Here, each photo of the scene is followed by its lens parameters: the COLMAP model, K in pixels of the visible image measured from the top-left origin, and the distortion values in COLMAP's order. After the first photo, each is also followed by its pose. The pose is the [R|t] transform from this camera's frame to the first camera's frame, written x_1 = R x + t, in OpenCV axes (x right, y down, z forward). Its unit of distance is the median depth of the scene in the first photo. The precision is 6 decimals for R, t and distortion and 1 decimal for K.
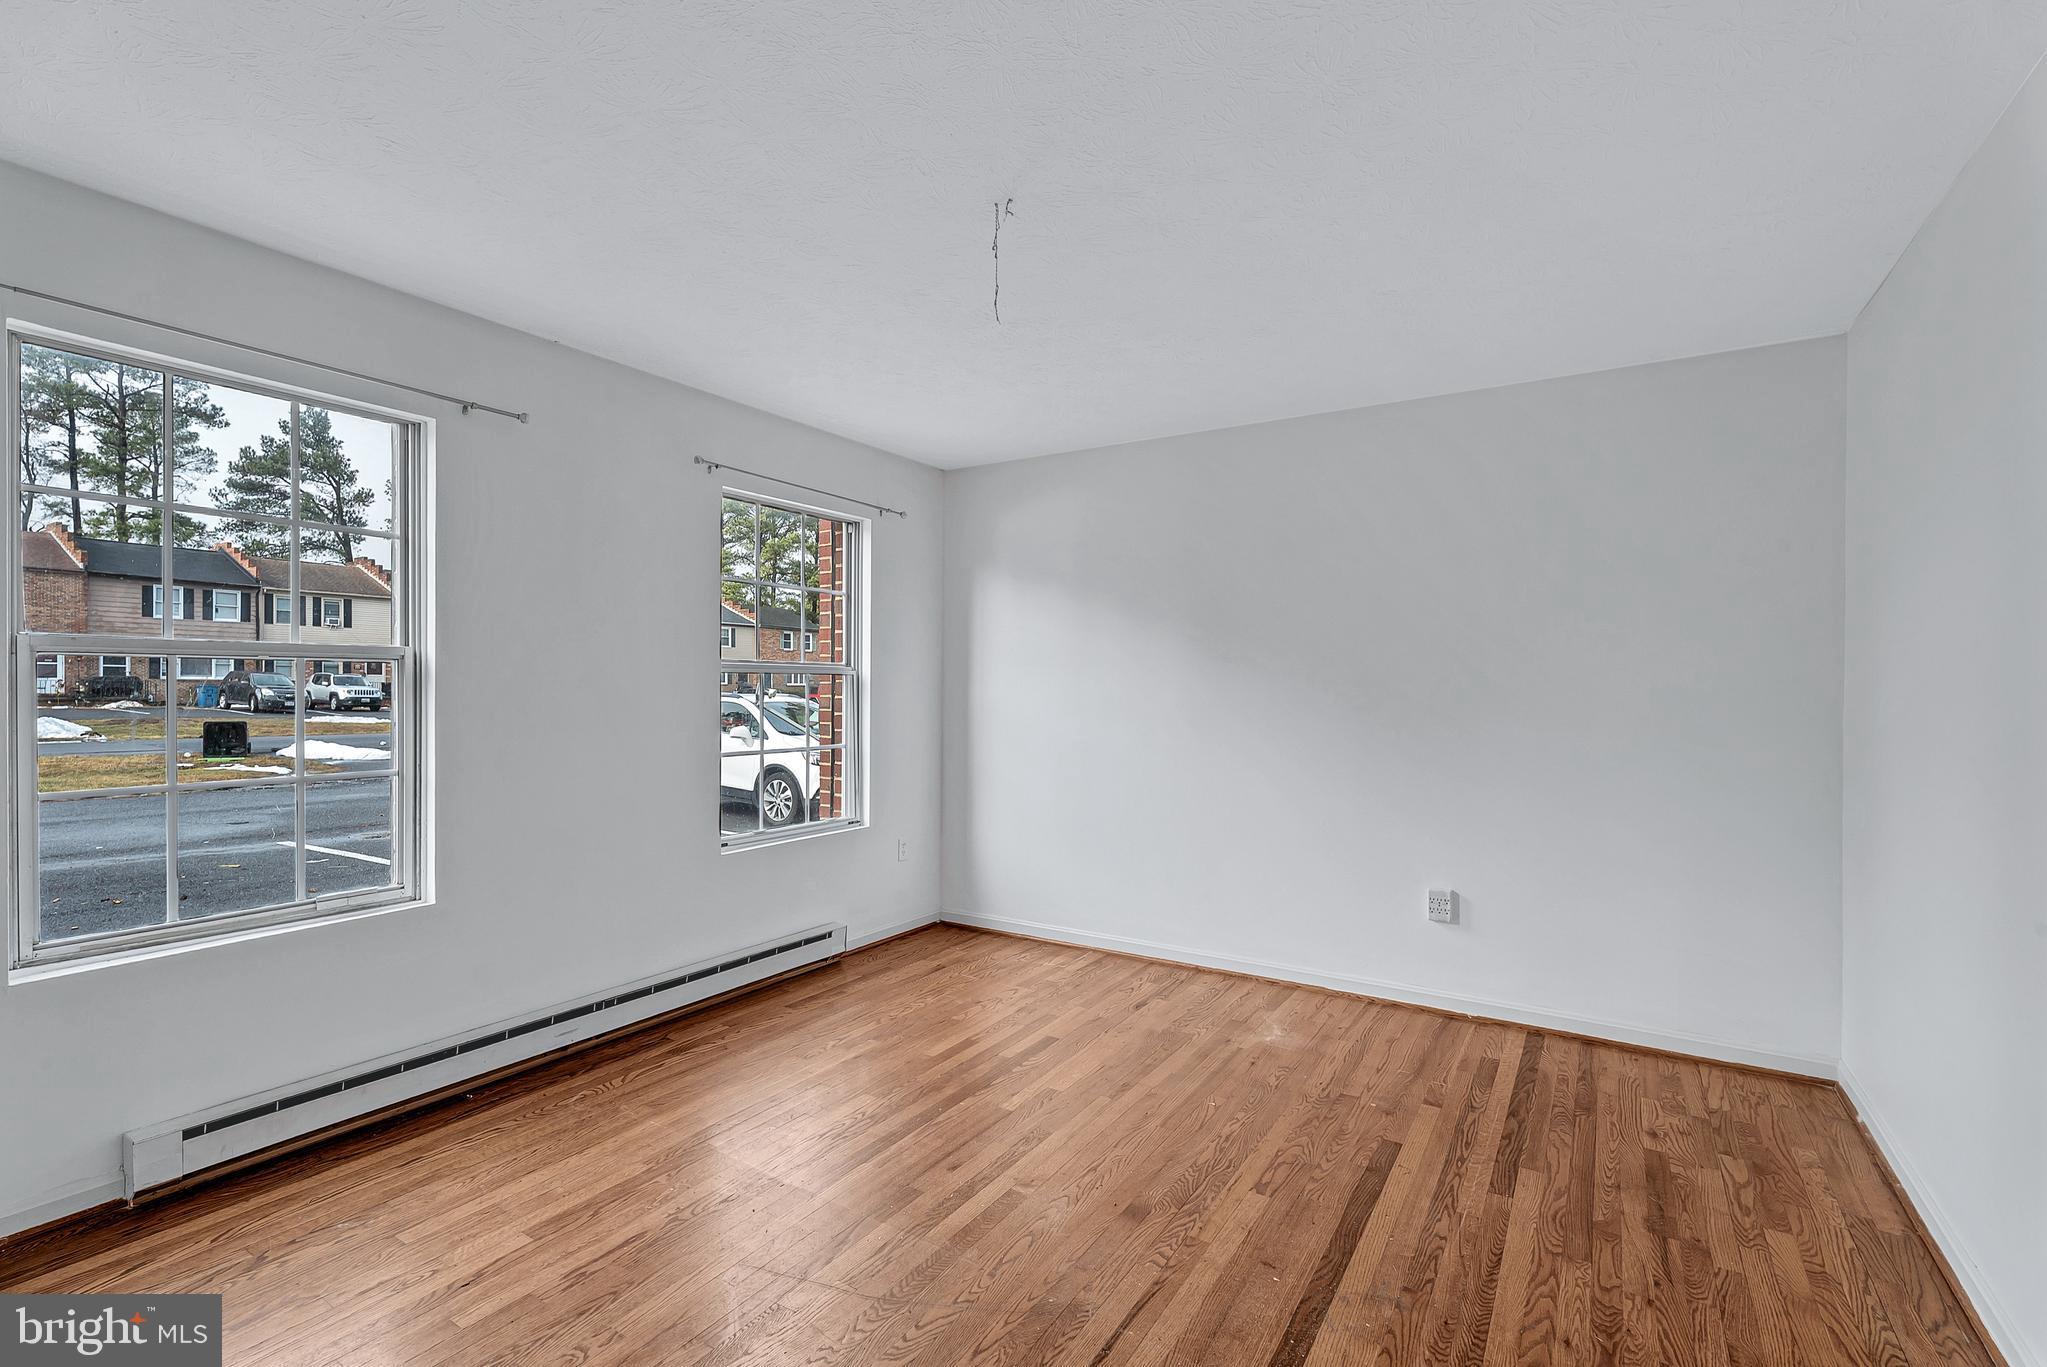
lens RADIAL K [[940.5, 0, 1038.5], [0, 940.5, 681.0], [0, 0, 1]] dist [0.003321, -0.002332]
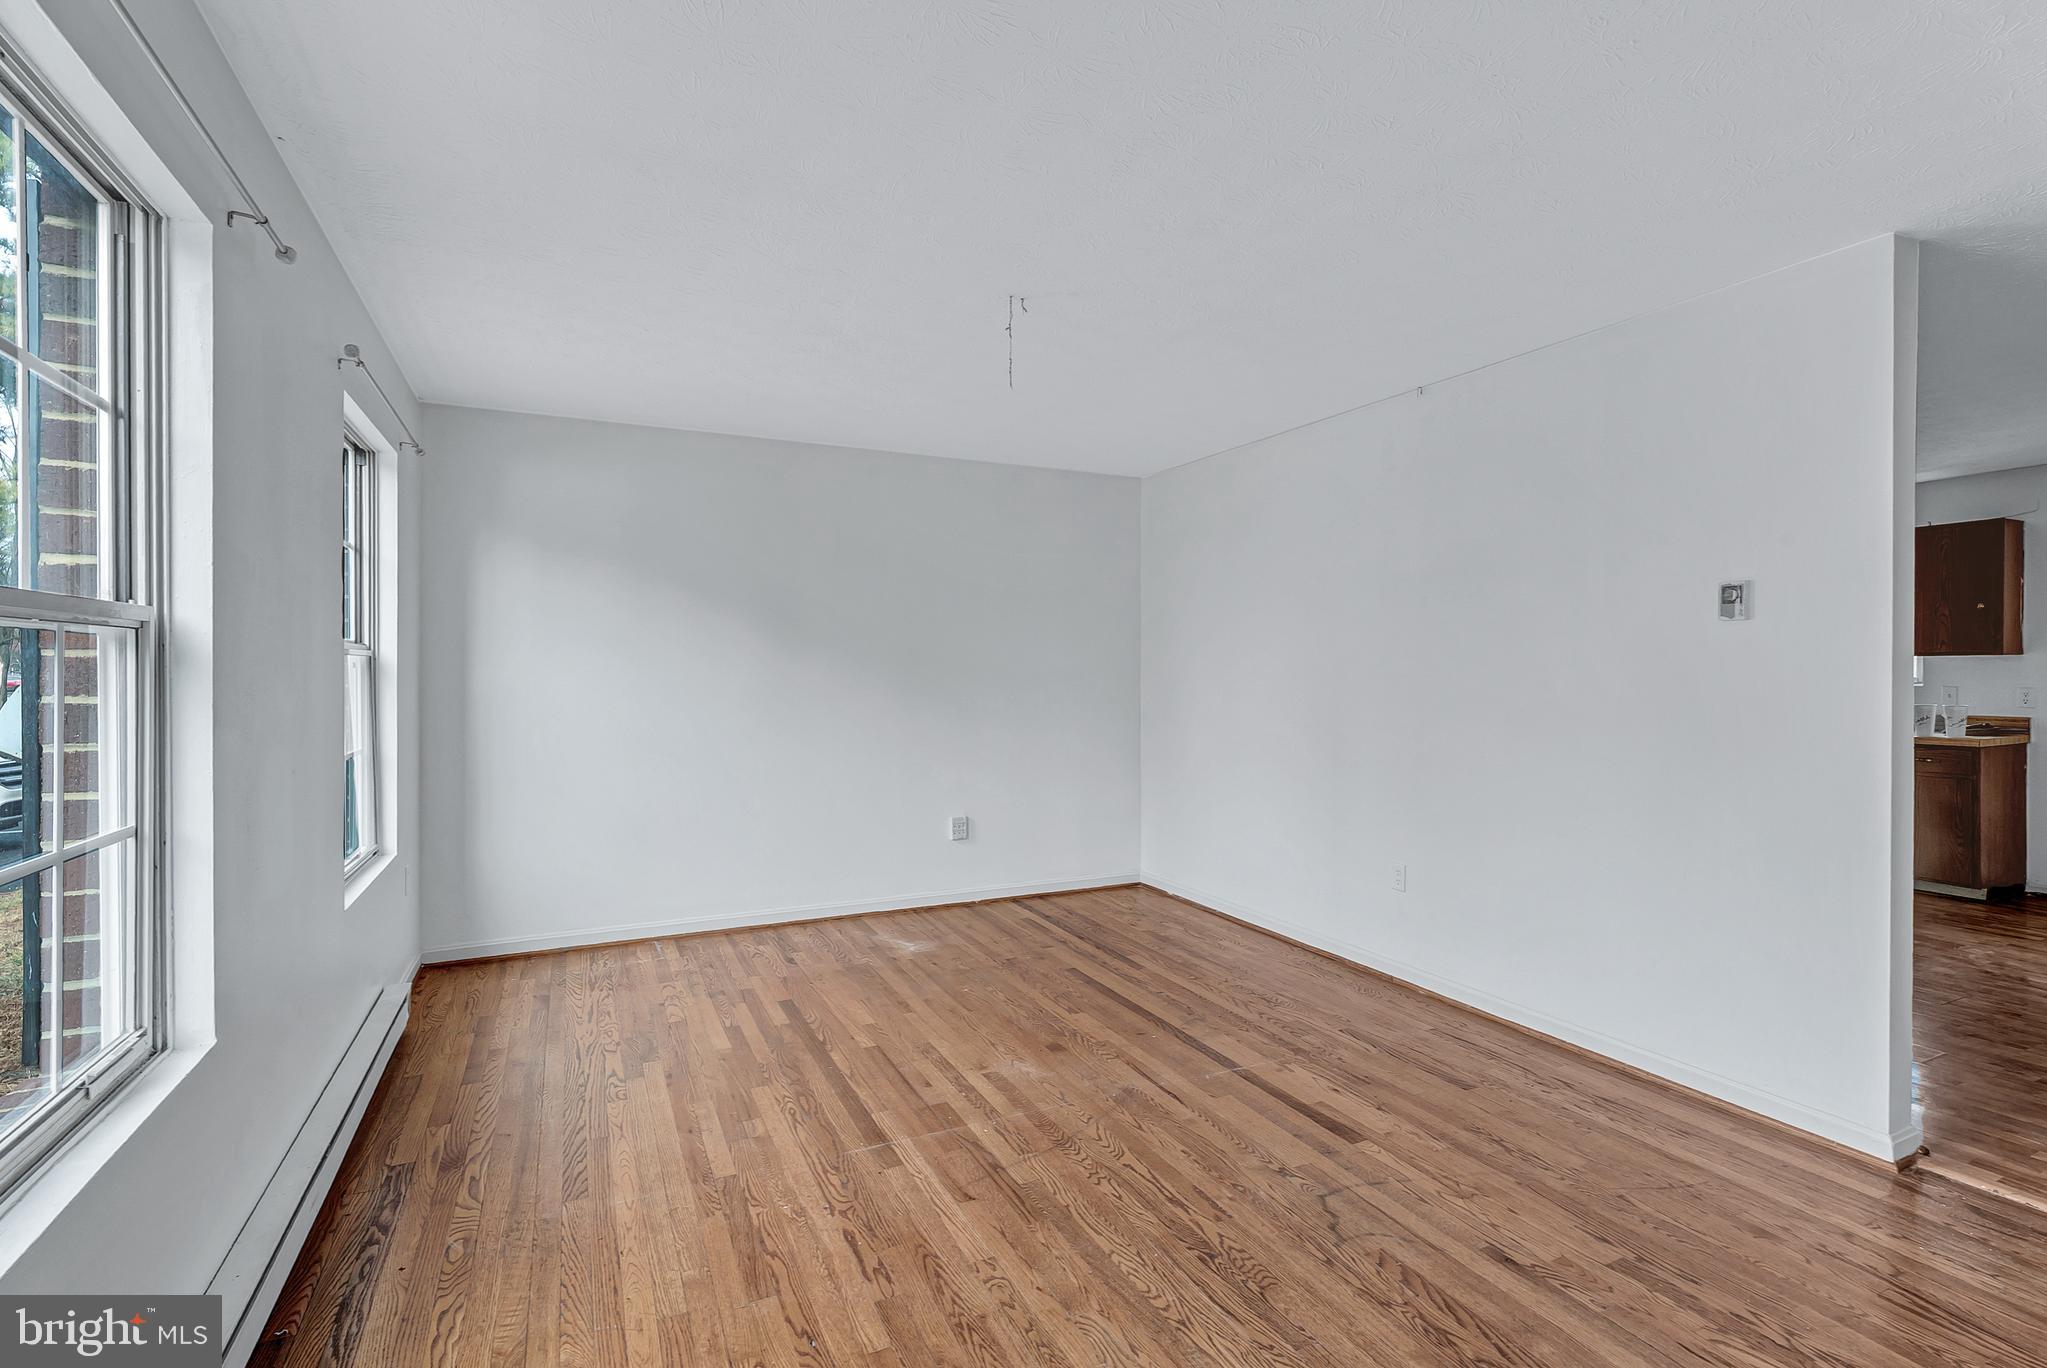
lens RADIAL K [[940.5, 0, 1039.4], [0, 940.5, 669.5], [0, 0, 1]] dist [0.003321, -0.002332]
pose [[0.501474, -0.003103, 0.865167, -0.832926], [-0.007135, 0.999945, 0.007722, -0.007813], [-0.865143, -0.010046, 0.501424, 0.238883]]
